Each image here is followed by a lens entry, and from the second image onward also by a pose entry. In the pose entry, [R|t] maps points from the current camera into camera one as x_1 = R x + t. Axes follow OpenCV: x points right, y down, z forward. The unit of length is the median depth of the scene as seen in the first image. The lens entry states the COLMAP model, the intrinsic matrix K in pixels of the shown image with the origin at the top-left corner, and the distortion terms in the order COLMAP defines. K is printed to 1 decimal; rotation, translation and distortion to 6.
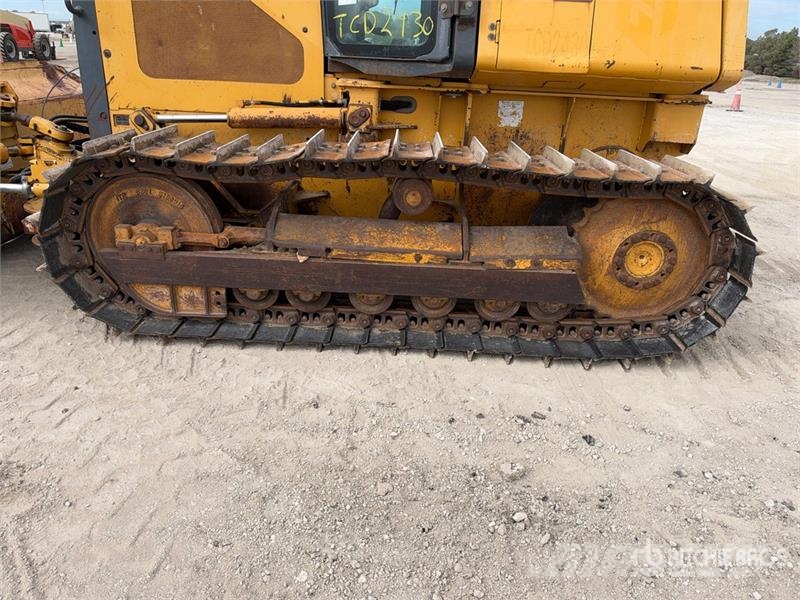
lens RADIAL K [[580.4, 0, 398.3], [0, 580.4, 301.0], [0, 0, 1]] dist [0.015411, -0.041123]
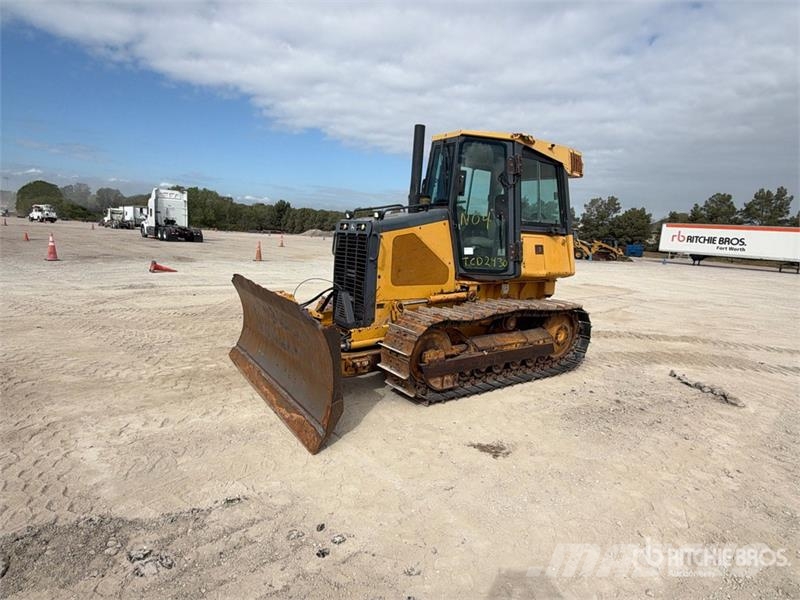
lens RADIAL K [[449.2, 0, 399.6], [0, 449.2, 294.0], [0, 0, 1]] dist [-0.008984, 0.006939]
pose [[0.800961, -0.083951, 0.592802, -1.480125], [0.221227, 0.961548, -0.162737, -0.081575], [-0.556345, 0.261490, 0.788735, -0.348102]]
